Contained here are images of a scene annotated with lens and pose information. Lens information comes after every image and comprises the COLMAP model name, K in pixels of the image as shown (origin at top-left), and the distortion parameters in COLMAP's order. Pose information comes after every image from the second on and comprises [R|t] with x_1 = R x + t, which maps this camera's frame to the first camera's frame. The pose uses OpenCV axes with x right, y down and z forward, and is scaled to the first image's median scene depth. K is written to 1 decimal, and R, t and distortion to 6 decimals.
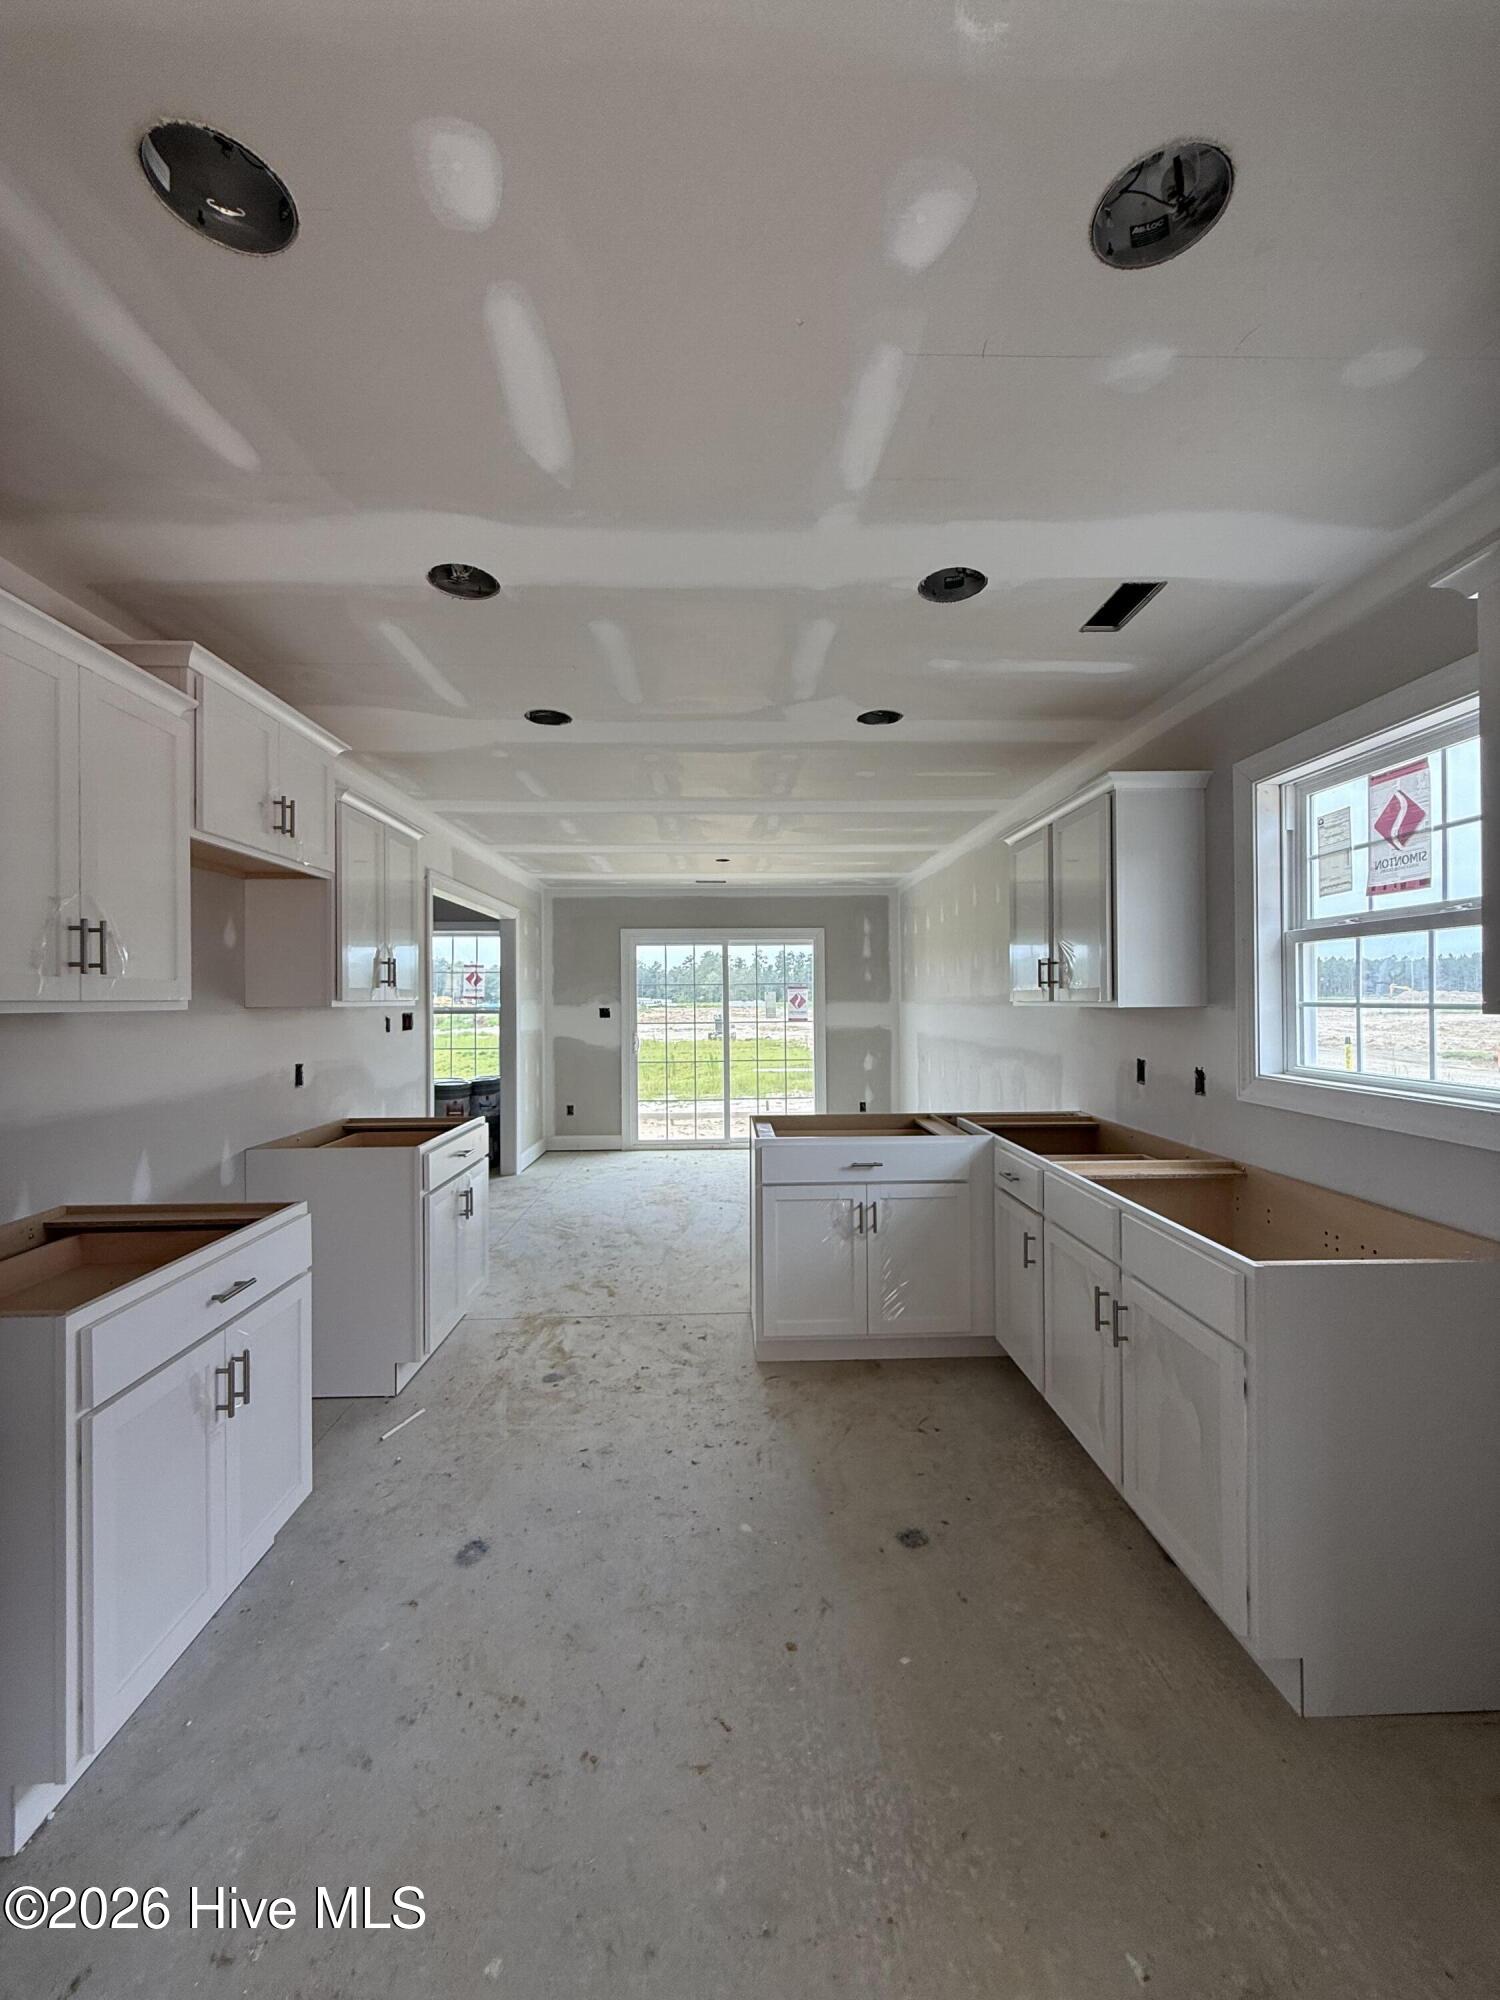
lens RADIAL K [[803.7, 0, 746.8], [0, 803.7, 993.2], [0, 0, 1]] dist [0.000120, 0.000332]
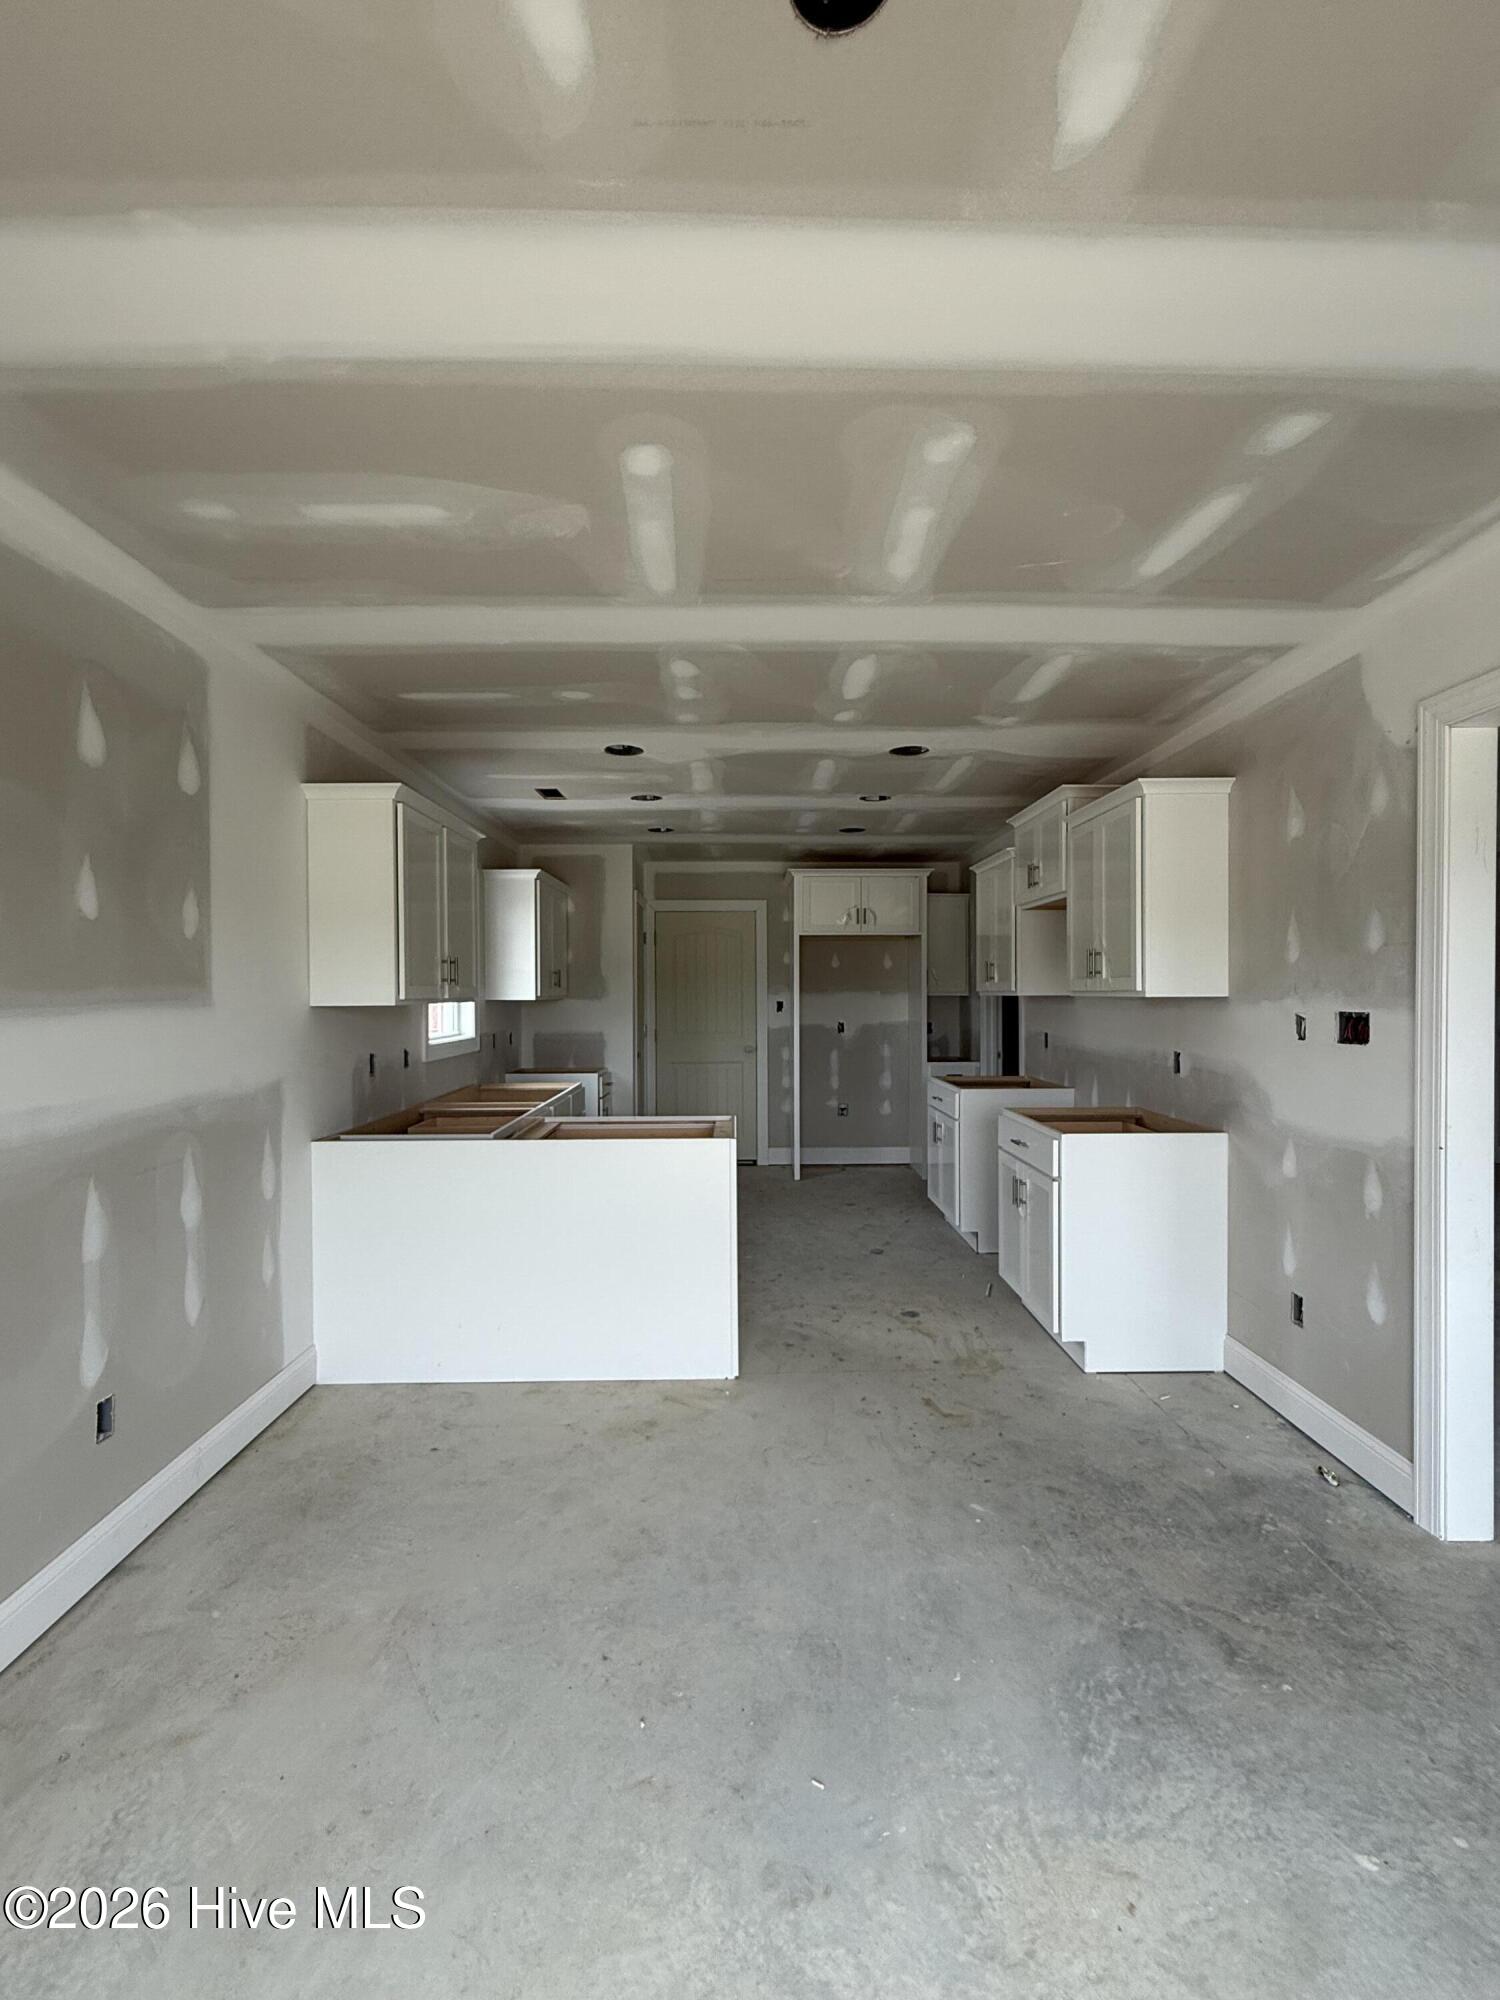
lens RADIAL K [[911.5, 0, 750.0], [0, 911.5, 997.8], [0, 0, 1]] dist [-0.001850, -0.000099]
pose [[-0.999831, 0.010567, 0.015049, -0.032263], [0.010537, 0.999942, -0.002094, 0.016924], [-0.015070, -0.001935, -0.999885, 2.360069]]
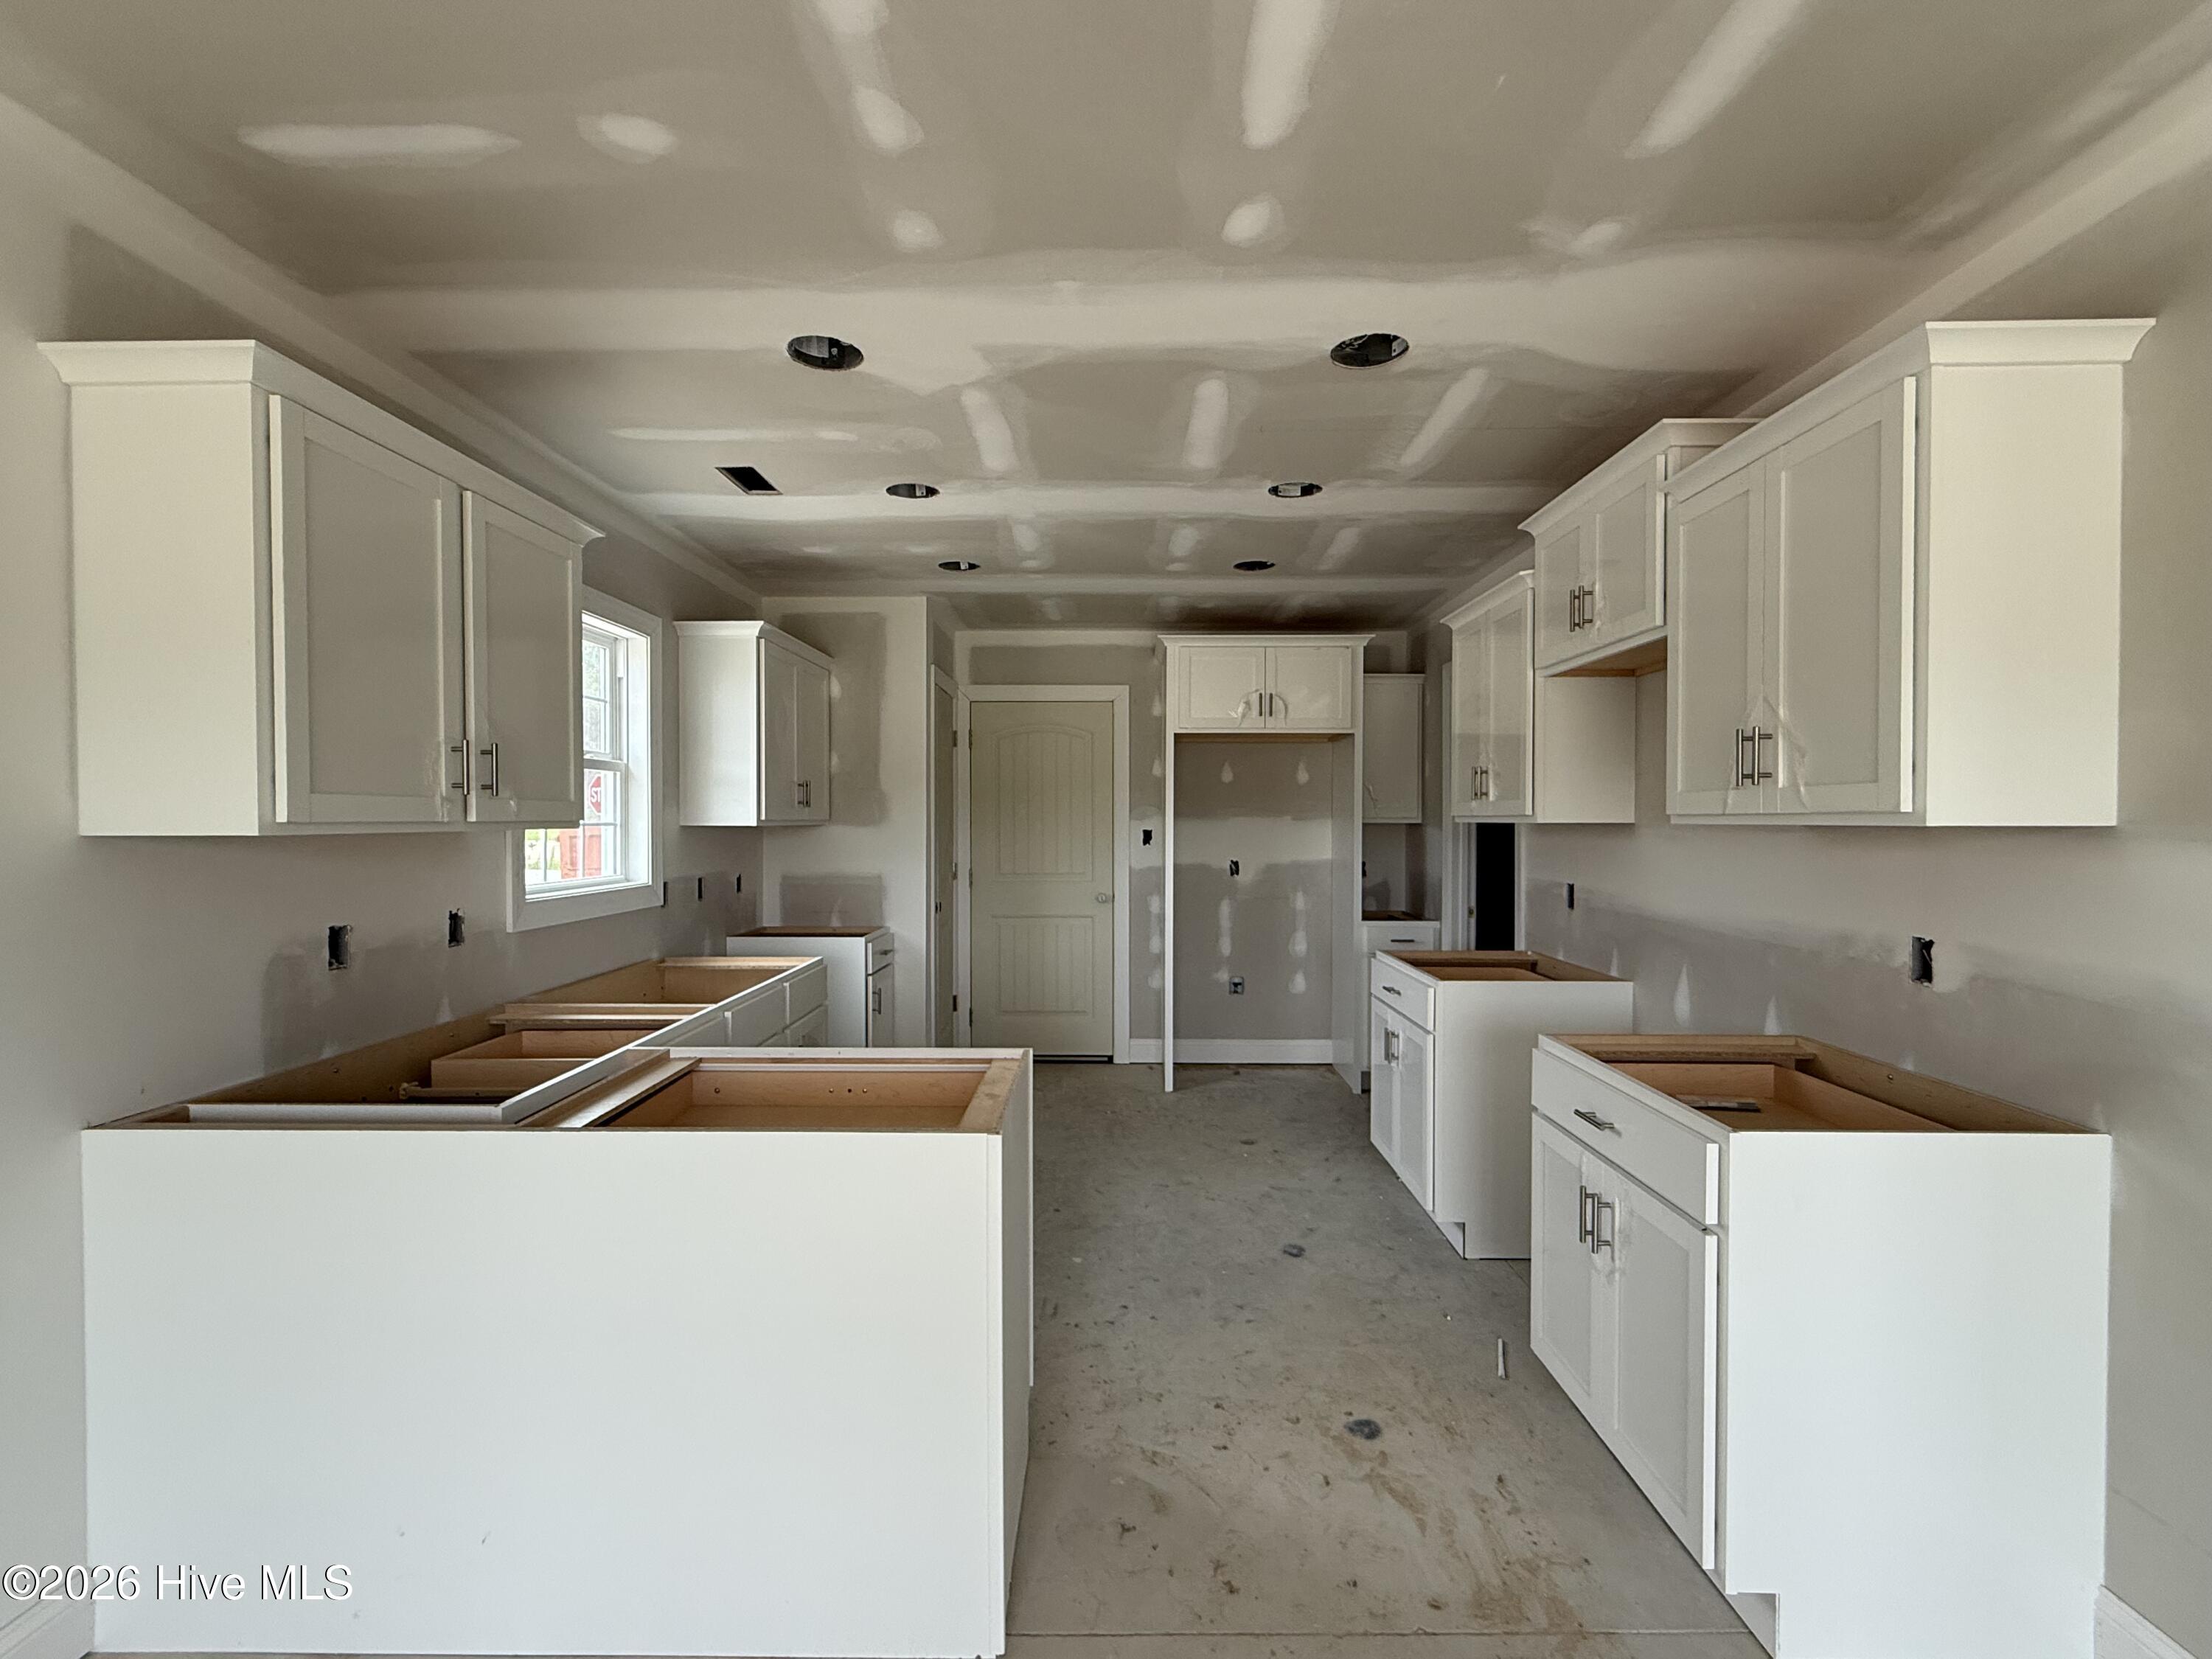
lens RADIAL K [[1008.1, 0, 1101.2], [0, 1008.1, 832.4], [0, 0, 1]] dist [-0.001850, -0.000099]
pose [[-0.998866, 0.004865, 0.047363, -0.079322], [0.005092, 0.999976, 0.004676, 0.017506], [-0.047339, 0.004912, -0.998867, 1.795540]]
